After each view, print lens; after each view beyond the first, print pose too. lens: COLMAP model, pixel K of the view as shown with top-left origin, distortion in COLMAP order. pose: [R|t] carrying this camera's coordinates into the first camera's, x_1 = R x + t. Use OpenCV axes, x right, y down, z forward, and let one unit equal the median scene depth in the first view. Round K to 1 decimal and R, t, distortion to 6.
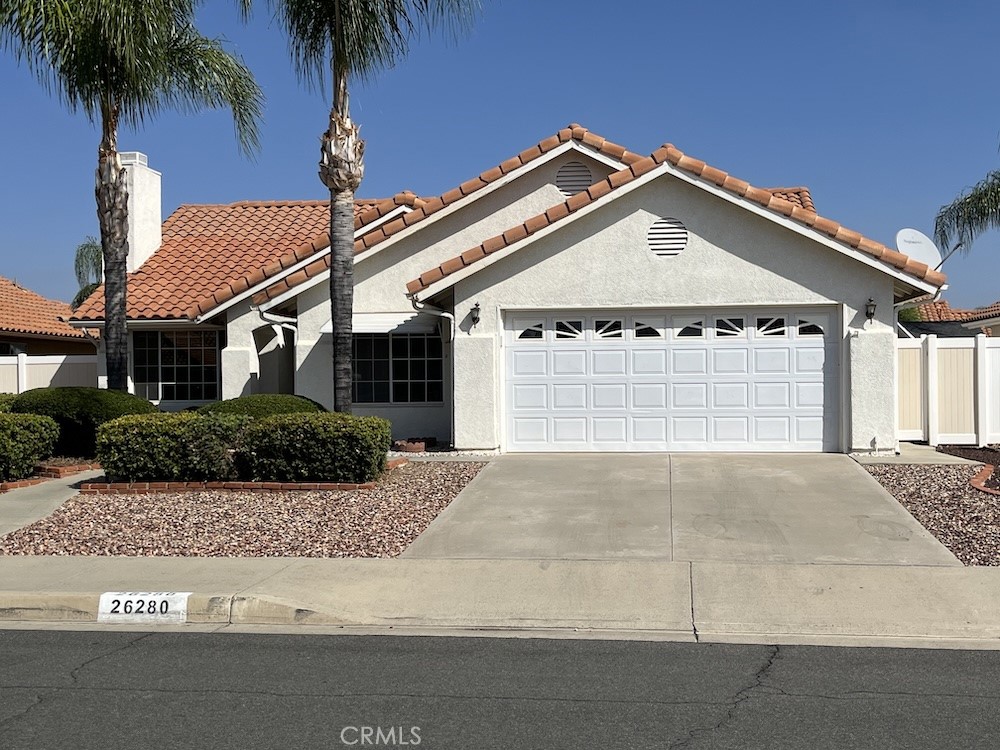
lens RADIAL K [[1220.3, 0, 500.9], [0, 1220.3, 377.7], [0, 0, 1]] dist [0.115181, 0.000000]
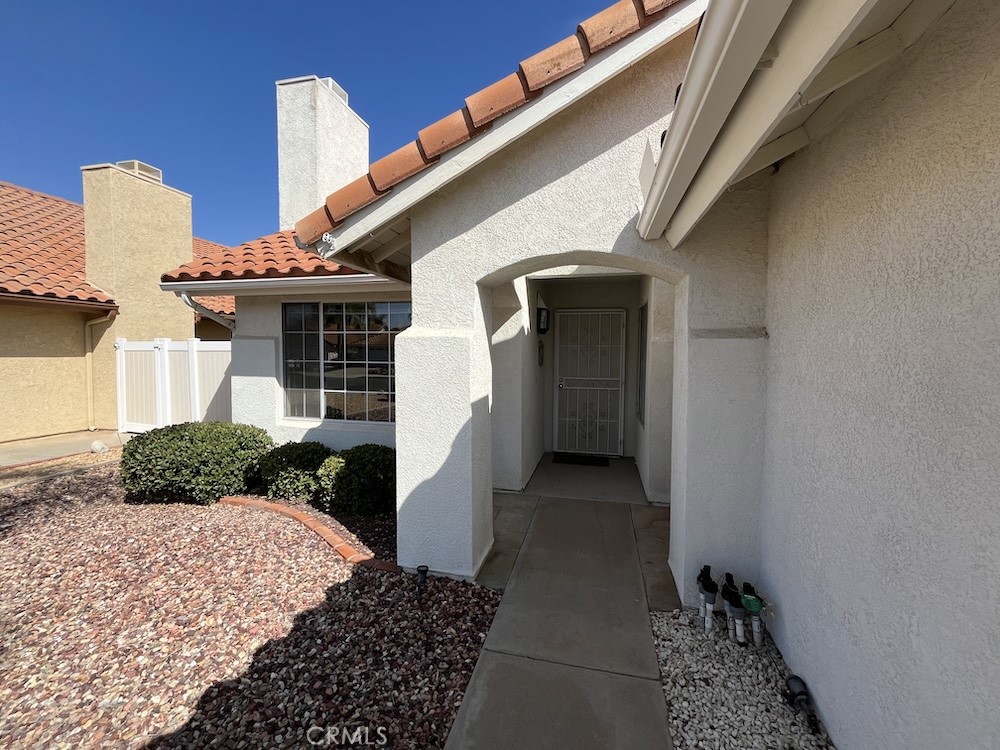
lens RADIAL K [[403.8, 0, 499.3], [0, 403.8, 370.0], [0, 0, 1]] dist [-0.000253, 0.000001]
pose [[0.993370, 0.022658, -0.112702, -0.182656], [-0.016494, 0.998332, 0.055330, -0.019338], [0.113768, -0.053104, 0.992087, 0.881871]]
